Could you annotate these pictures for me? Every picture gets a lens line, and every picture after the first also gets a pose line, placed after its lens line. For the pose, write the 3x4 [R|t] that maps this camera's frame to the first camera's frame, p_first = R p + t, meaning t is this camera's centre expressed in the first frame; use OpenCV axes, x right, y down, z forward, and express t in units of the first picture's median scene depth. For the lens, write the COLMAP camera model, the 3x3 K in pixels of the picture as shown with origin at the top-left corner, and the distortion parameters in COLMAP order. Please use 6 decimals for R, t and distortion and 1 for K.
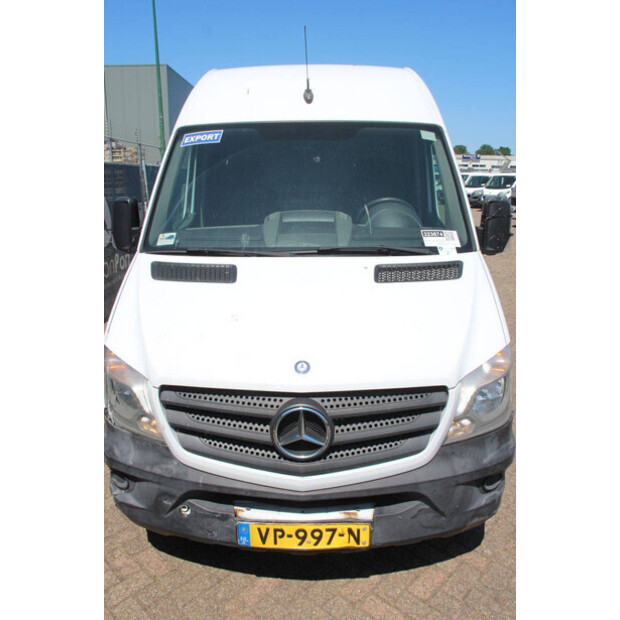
lens RADIAL K [[511.9, 0, 310.0], [0, 511.9, 310.0], [0, 0, 1]] dist [-0.179211, 0.169565]
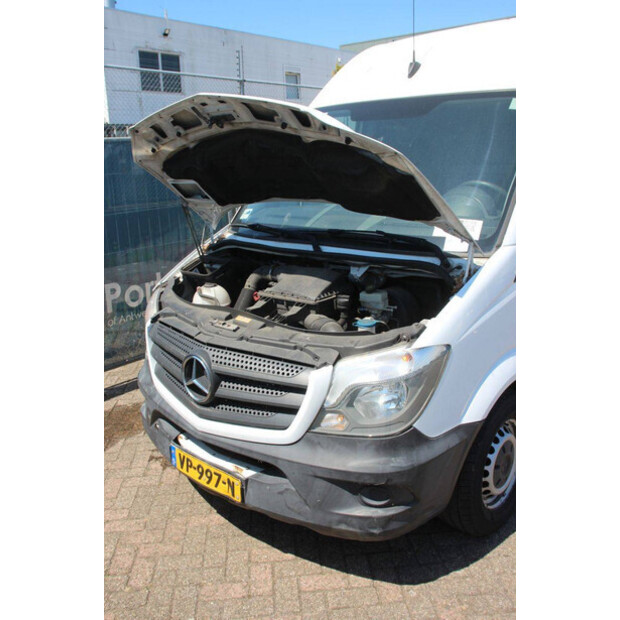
lens RADIAL K [[604.4, 0, 310.0], [0, 604.4, 310.0], [0, 0, 1]] dist [-0.099939, 0.098614]
pose [[0.741781, 0.150690, -0.653494, 0.987357], [-0.147085, 0.987260, 0.060697, -0.038344], [0.654314, 0.051095, 0.754494, 0.088143]]
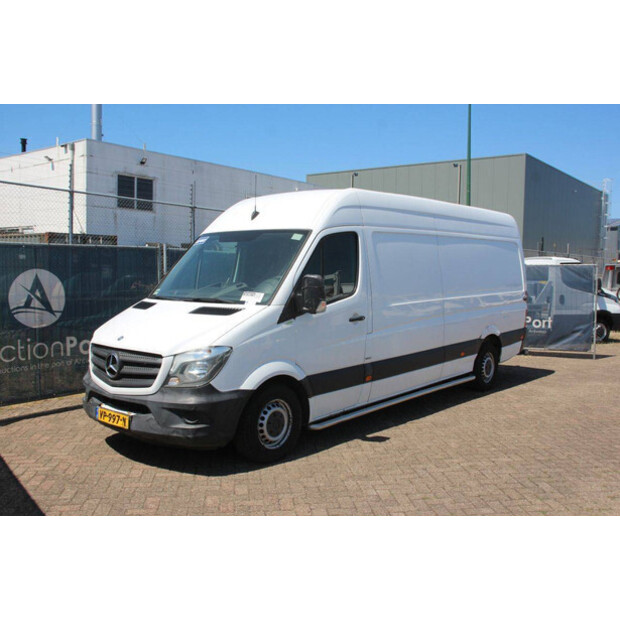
lens RADIAL K [[604.4, 0, 310.0], [0, 604.4, 310.0], [0, 0, 1]] dist [-0.099939, 0.098614]
pose [[0.770331, 0.057608, -0.635037, 2.207356], [-0.184902, 0.973301, -0.136000, 0.183808], [0.610247, 0.222185, 0.760416, -0.542725]]
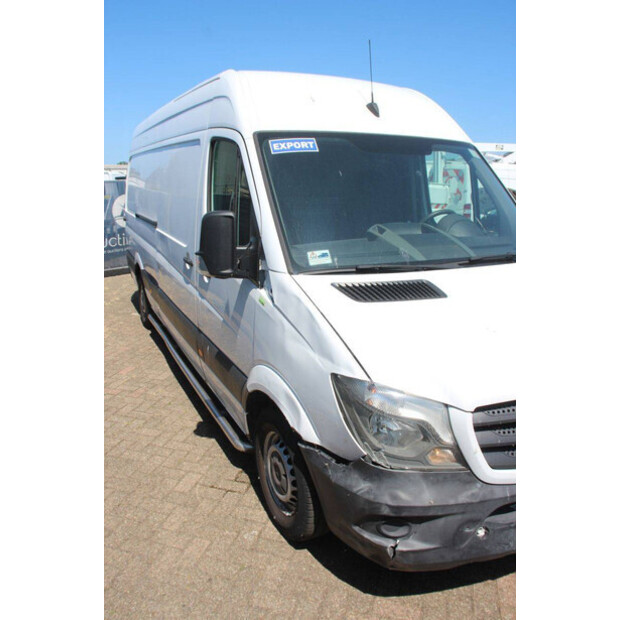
lens RADIAL K [[511.9, 0, 310.0], [0, 511.9, 310.0], [0, 0, 1]] dist [-0.179211, 0.169565]
pose [[0.881549, -0.106405, 0.459945, -0.949221], [0.115203, 0.993301, 0.008992, -0.077346], [-0.457821, 0.045060, 0.887902, 0.277580]]
